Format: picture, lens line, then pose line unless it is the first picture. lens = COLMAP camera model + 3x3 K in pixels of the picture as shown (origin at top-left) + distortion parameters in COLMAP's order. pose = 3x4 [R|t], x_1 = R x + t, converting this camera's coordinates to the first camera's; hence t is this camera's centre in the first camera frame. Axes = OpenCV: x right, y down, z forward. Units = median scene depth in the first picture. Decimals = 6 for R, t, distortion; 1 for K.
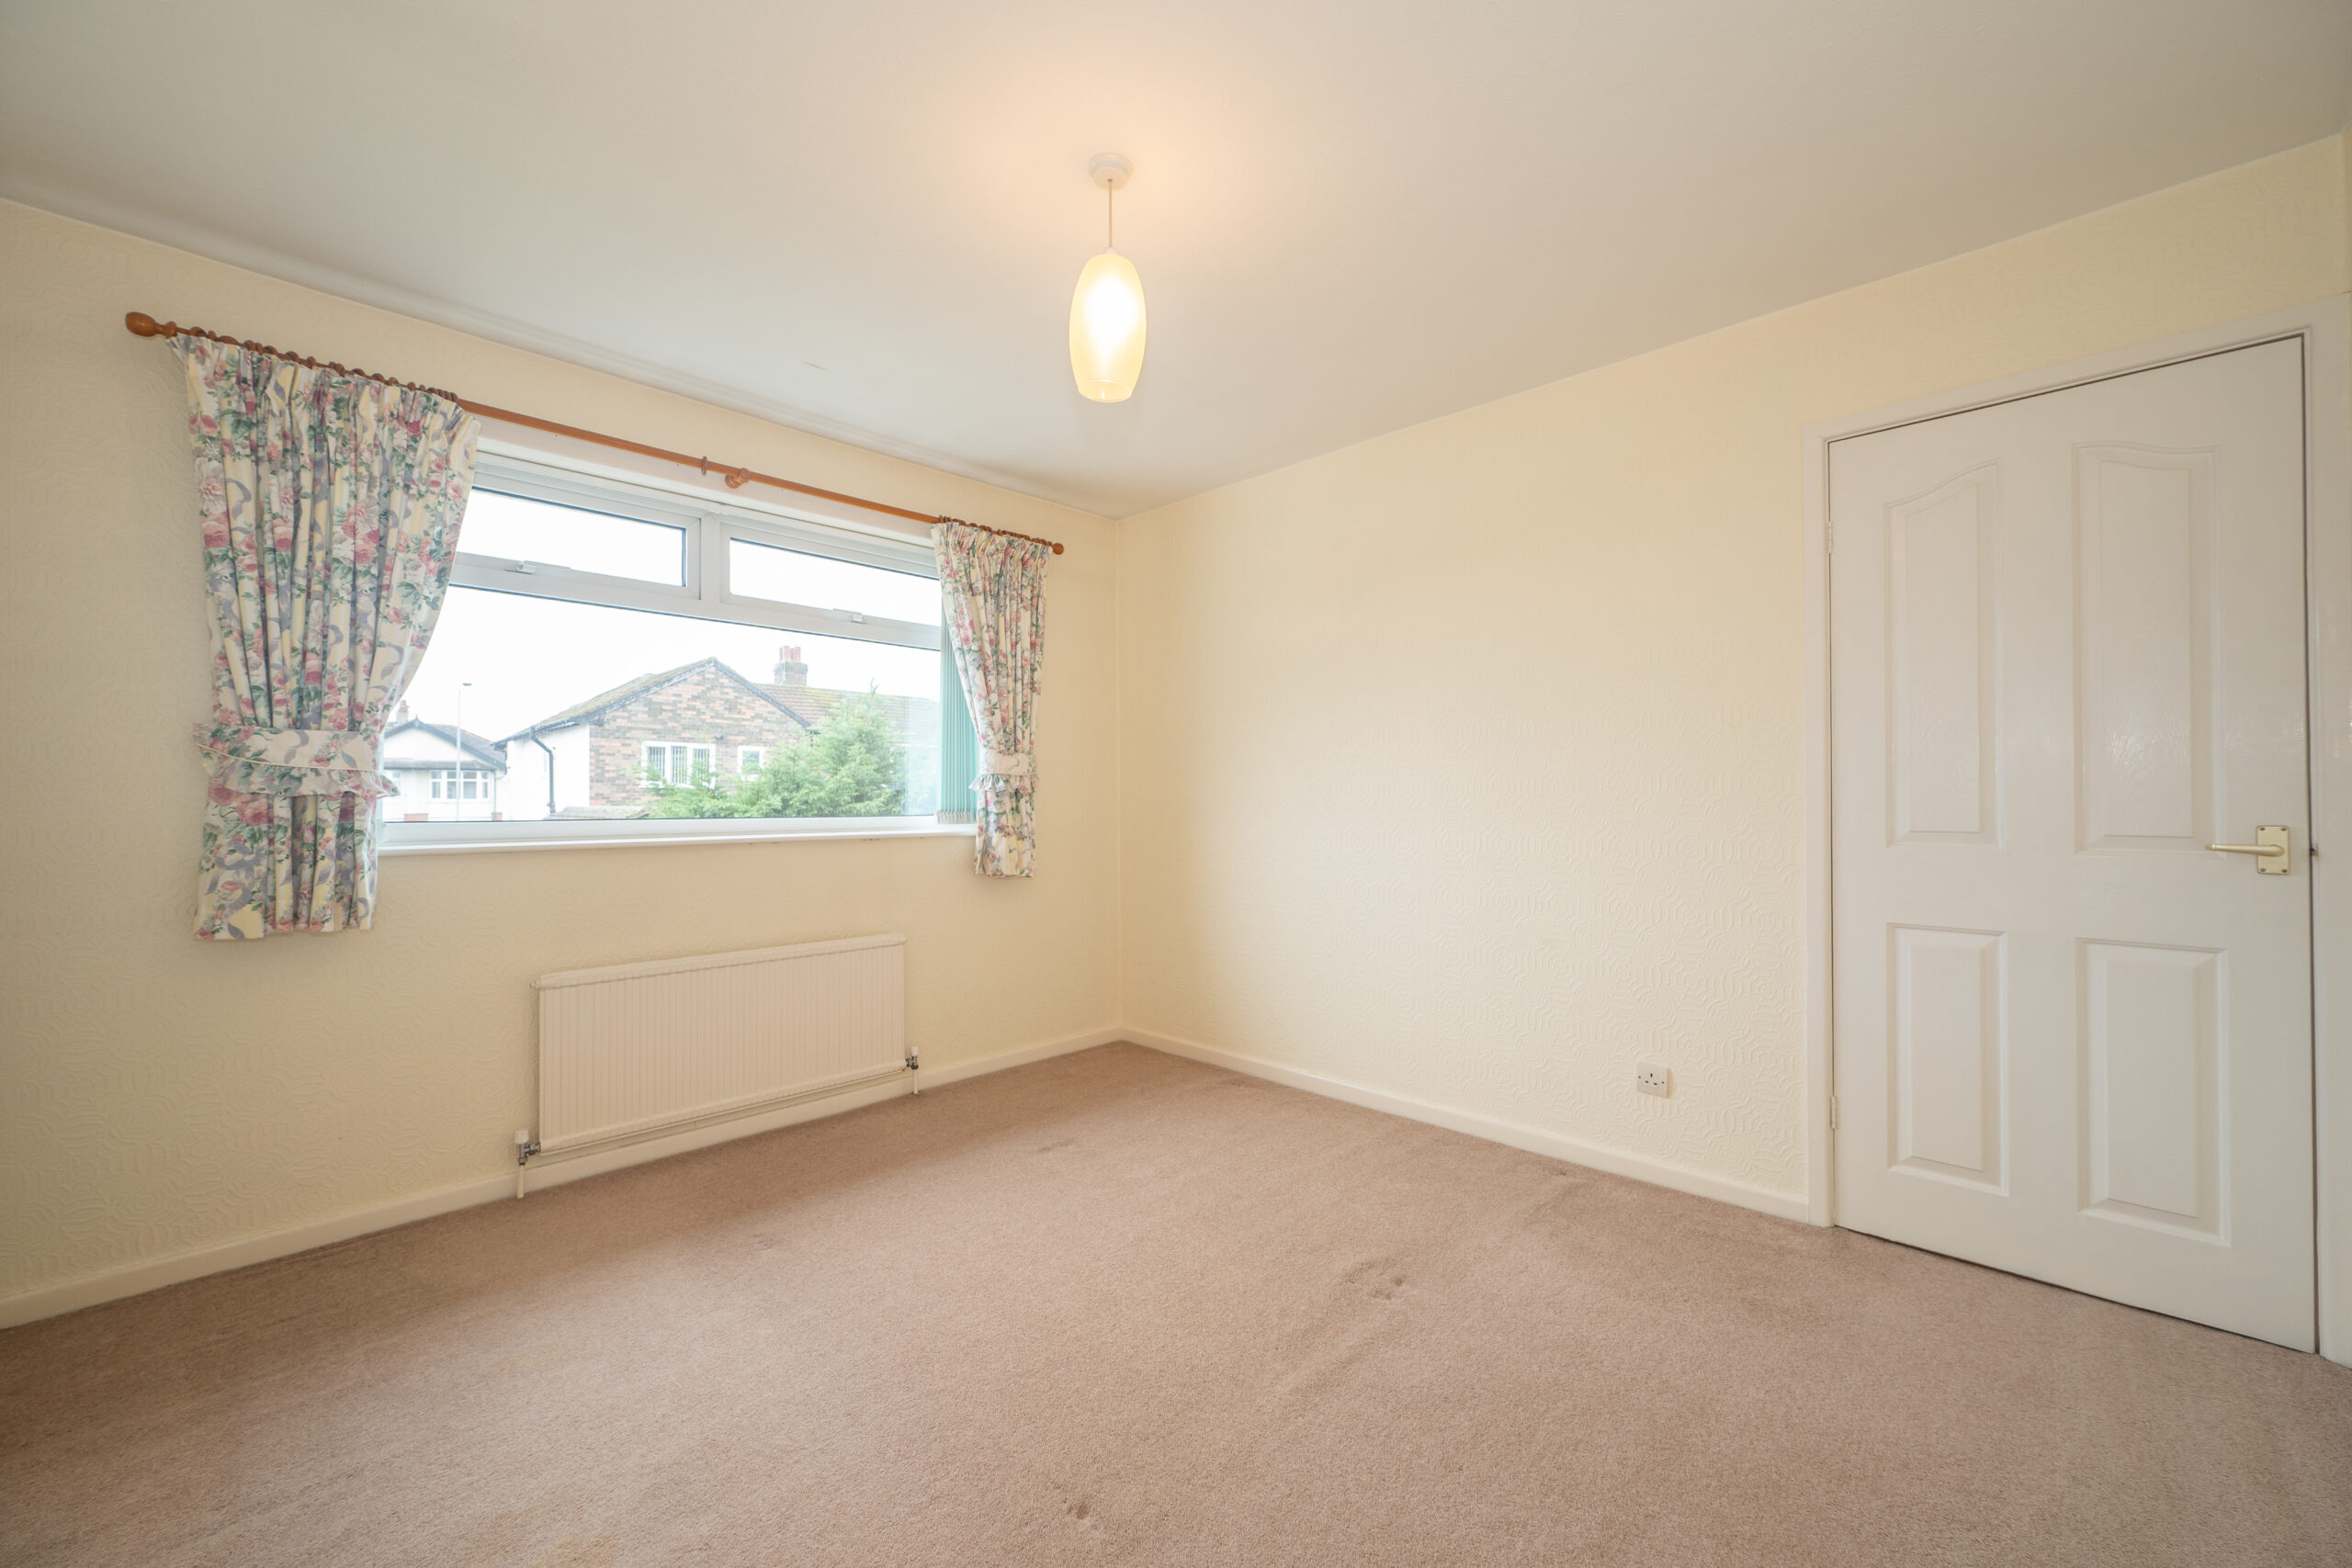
lens RADIAL K [[914.6, 0, 1163.8], [0, 914.6, 794.2], [0, 0, 1]] dist [-0.002987, -0.000403]
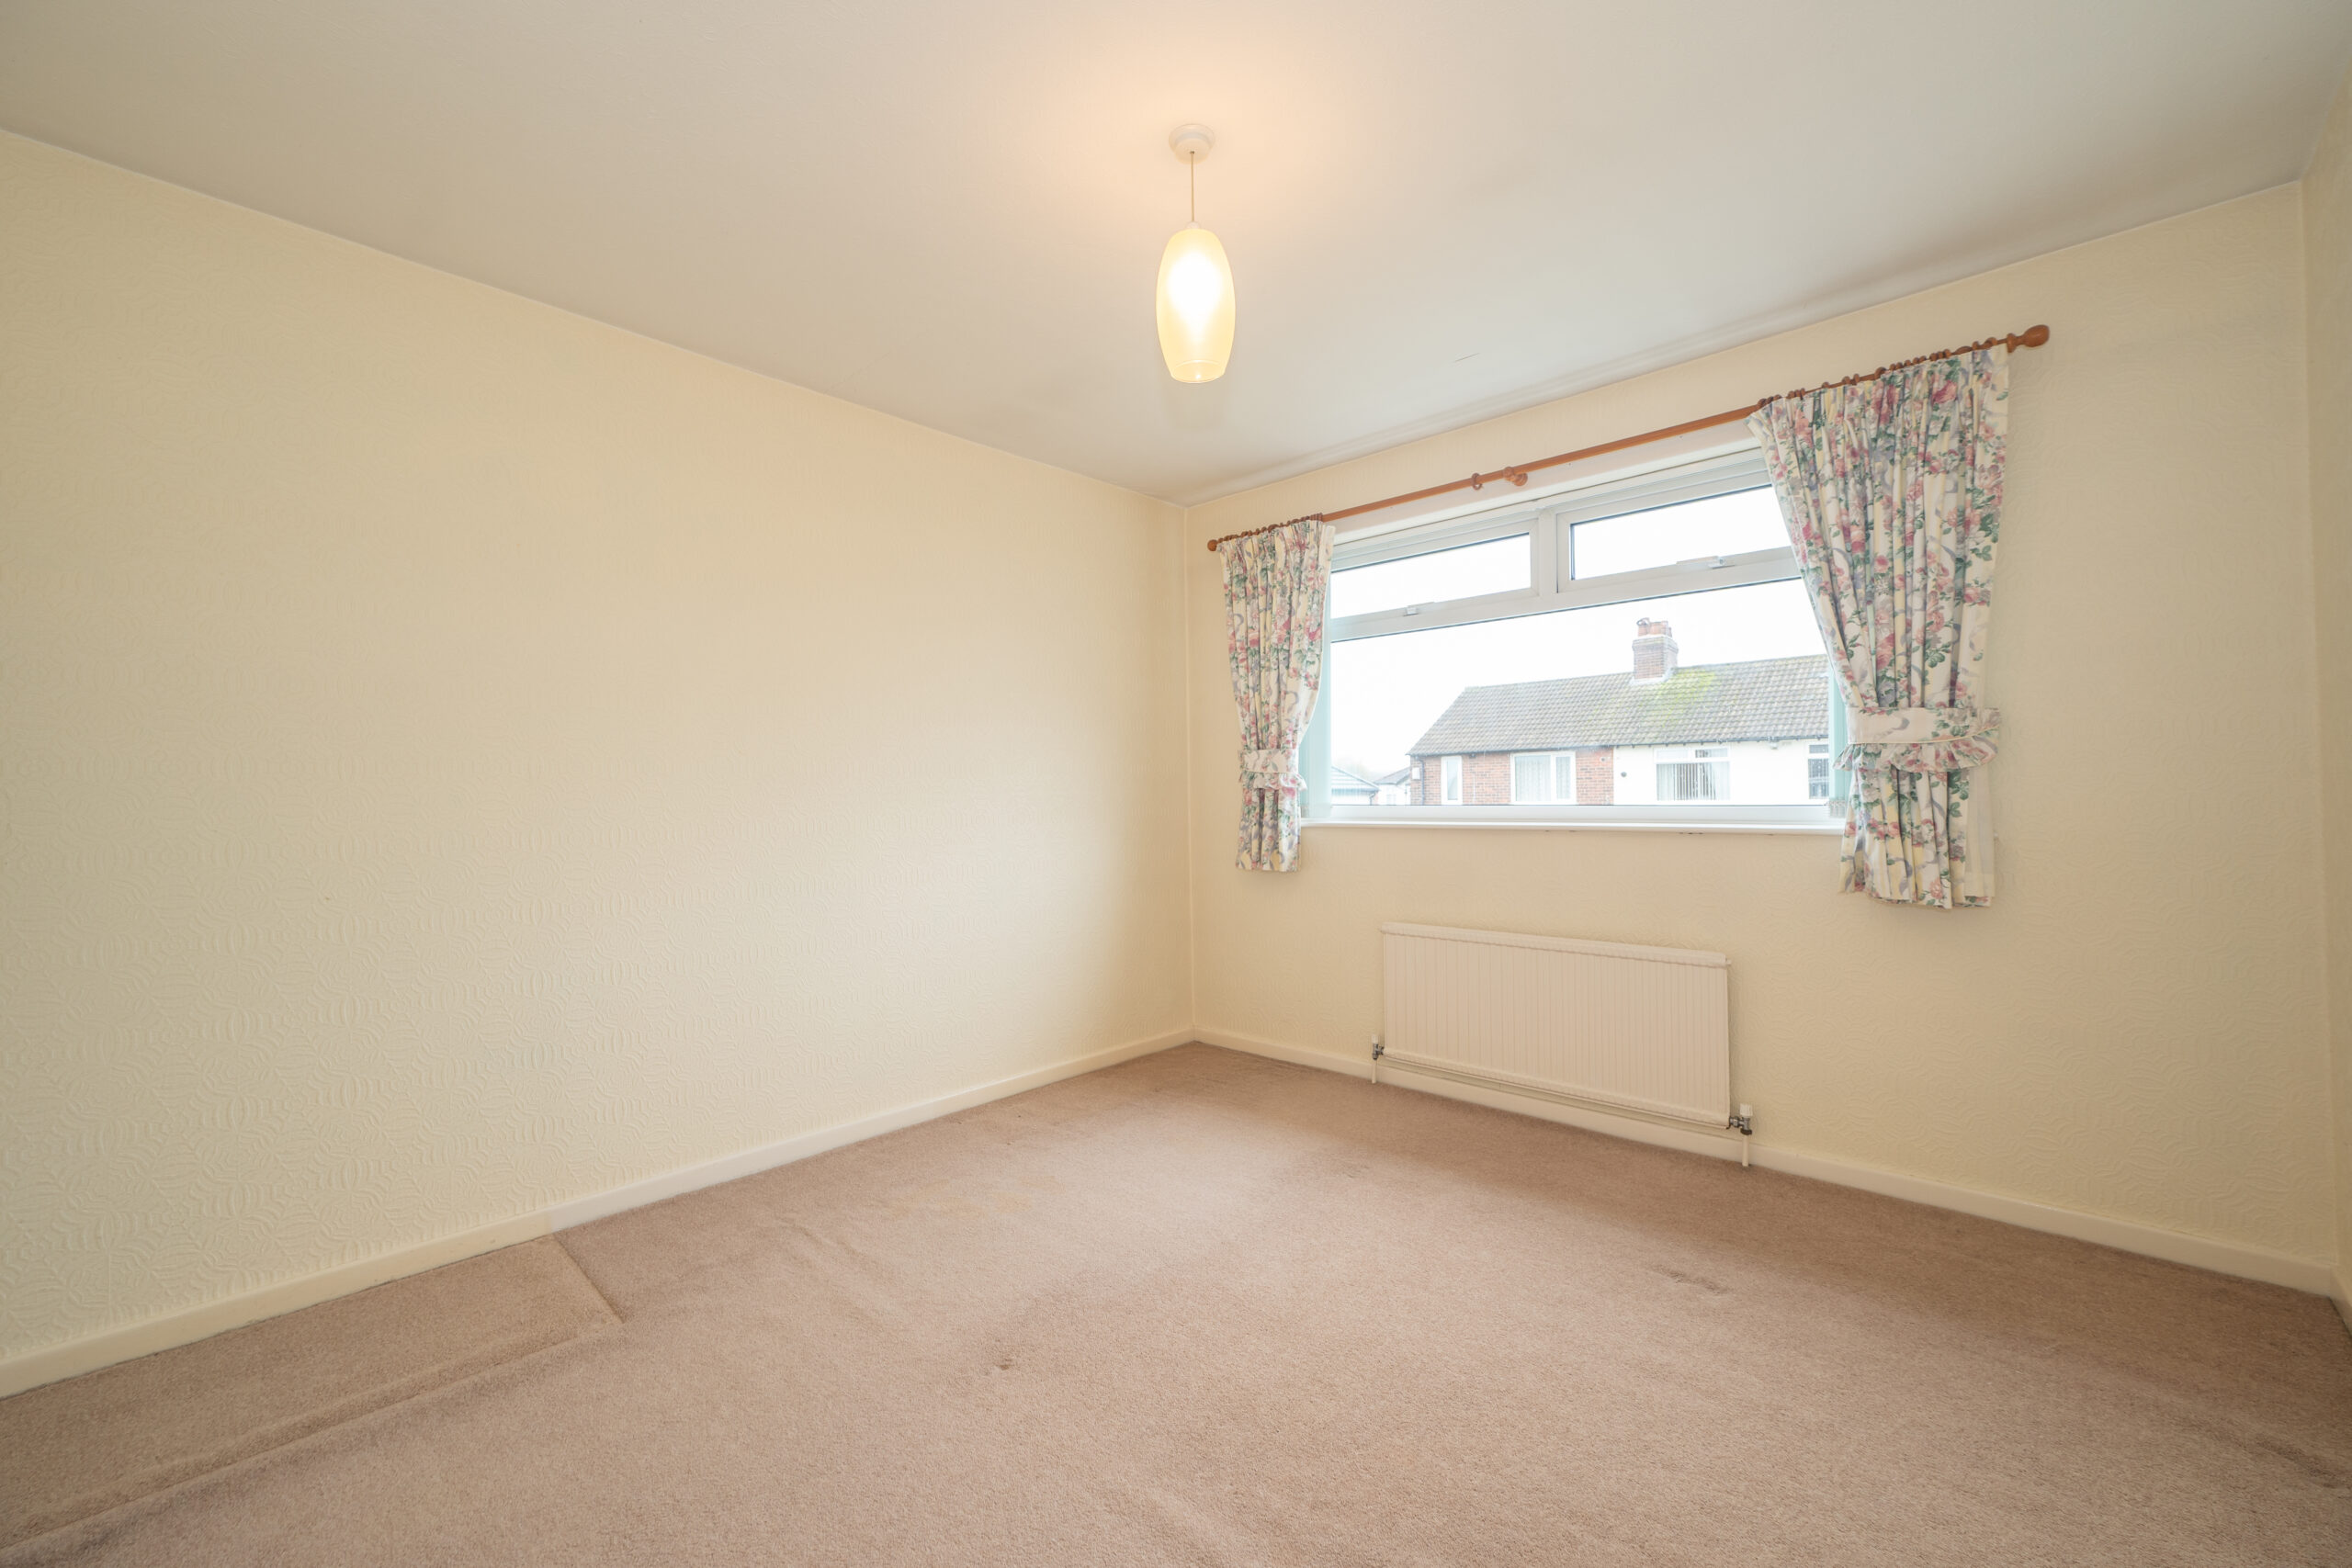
lens RADIAL K [[914.6, 0, 1163.8], [0, 914.6, 793.0], [0, 0, 1]] dist [-0.002987, -0.000403]
pose [[0.029989, 0.000481, -0.999550, 0.583956], [0.019825, 0.999803, 0.001076, 0.003153], [0.999354, -0.019848, 0.029973, 0.596260]]
